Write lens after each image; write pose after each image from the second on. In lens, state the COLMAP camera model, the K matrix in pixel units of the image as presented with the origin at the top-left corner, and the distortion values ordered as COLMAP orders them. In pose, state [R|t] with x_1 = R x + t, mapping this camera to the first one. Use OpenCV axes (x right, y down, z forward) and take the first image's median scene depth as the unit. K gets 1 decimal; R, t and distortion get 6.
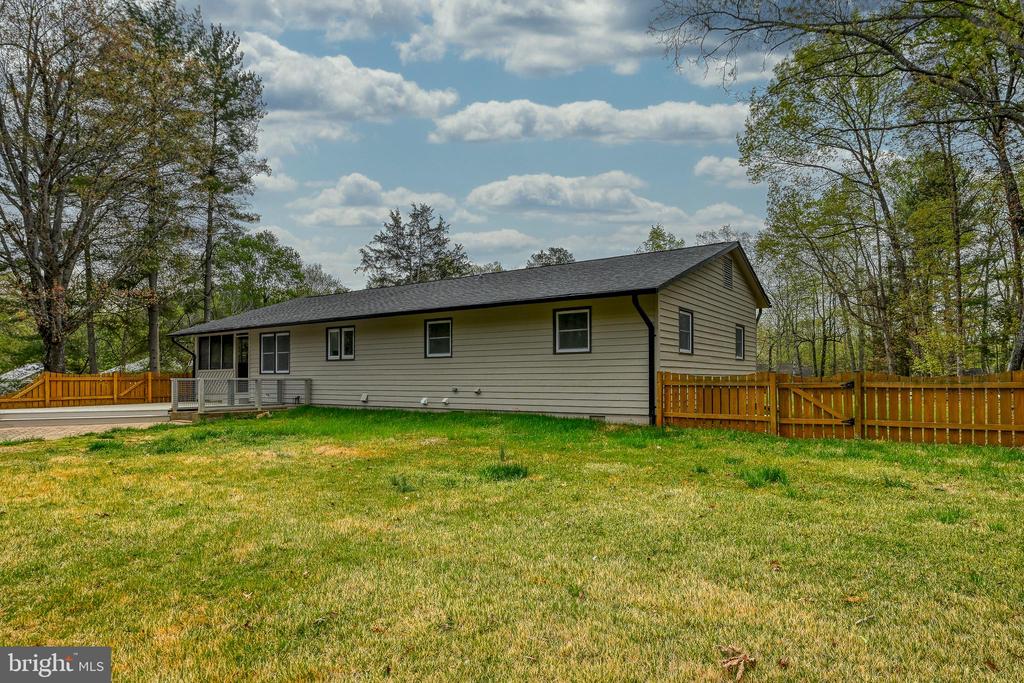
lens RADIAL K [[608.0, 0, 495.9], [0, 608.0, 363.8], [0, 0, 1]] dist [-0.011689, 0.000405]
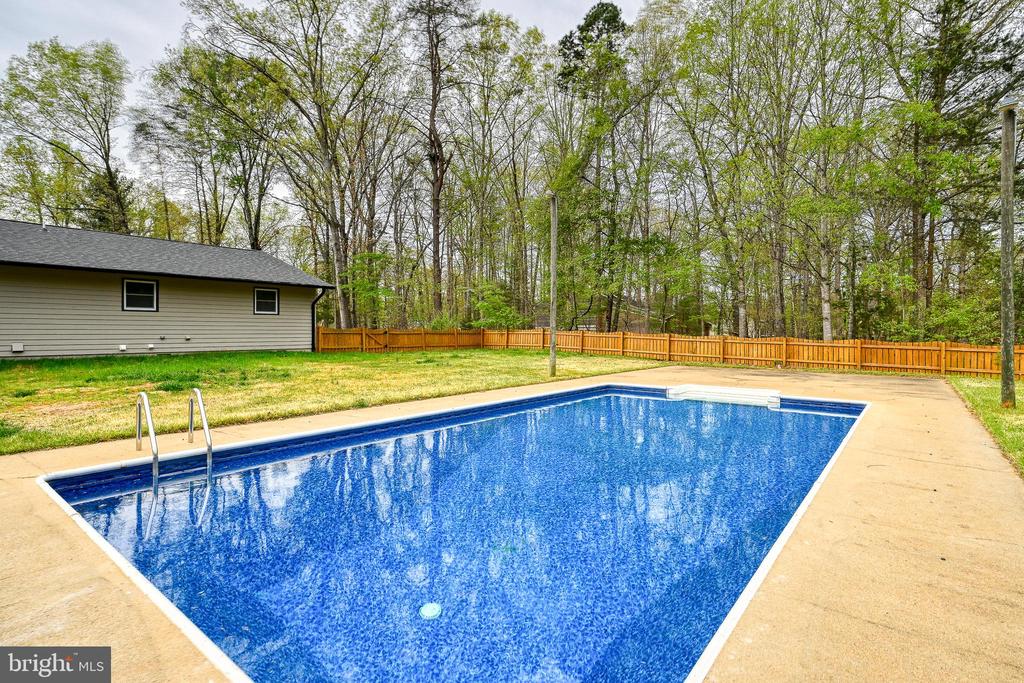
lens RADIAL K [[502.5, 0, 502.8], [0, 502.5, 329.6], [0, 0, 1]] dist [-0.012999, 0.000468]
pose [[0.051517, 0.002924, 0.998668, -1.062162], [-0.031237, 0.999511, -0.001315, 0.005186], [-0.998183, -0.031128, 0.051583, 0.235330]]
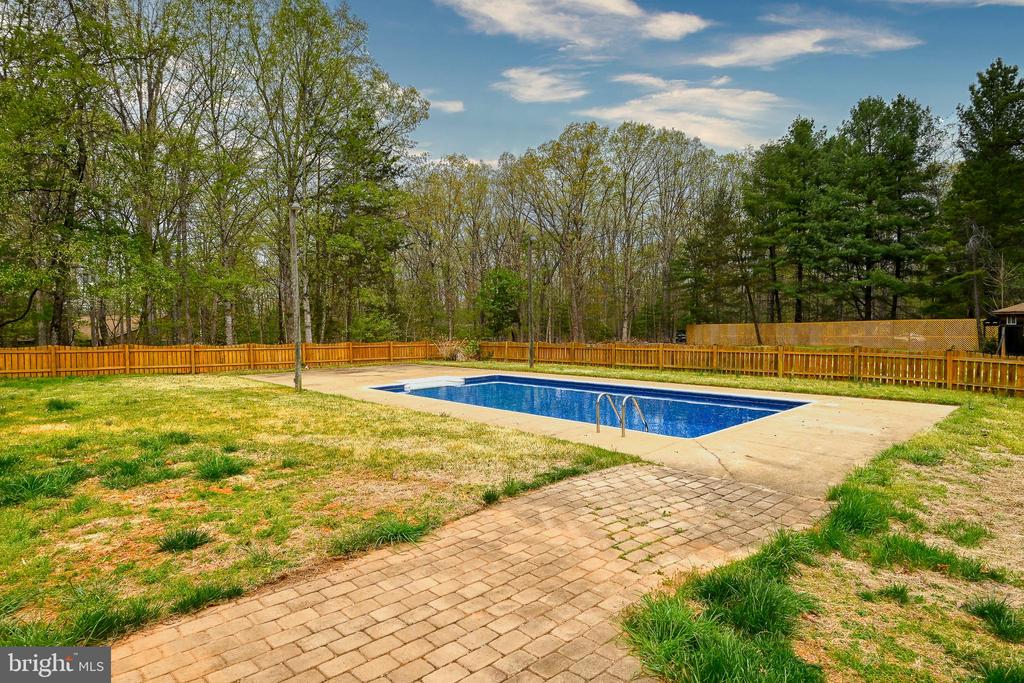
lens RADIAL K [[547.0, 0, 513.6], [0, 547.0, 359.3], [0, 0, 1]] dist [-0.014140, -0.002177]
pose [[-0.981615, 0.004361, 0.190821, -0.735243], [0.011823, 0.999208, 0.037985, -0.004438], [-0.190504, 0.039543, -0.980890, 1.043774]]
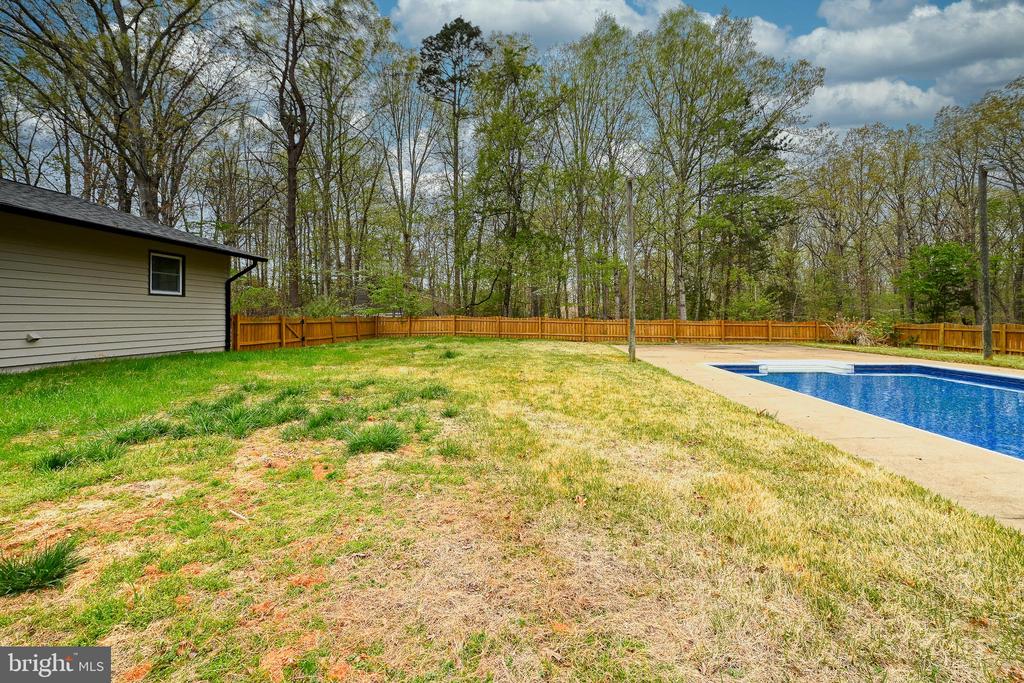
lens RADIAL K [[424.9, 0, 509.3], [0, 424.9, 306.8], [0, 0, 1]] dist [-0.001361, -0.000101]
pose [[-0.525263, 0.025042, 0.850571, -0.704914], [-0.014086, 0.999174, -0.038116, 0.019086], [-0.850823, -0.032002, -0.524477, 0.760797]]
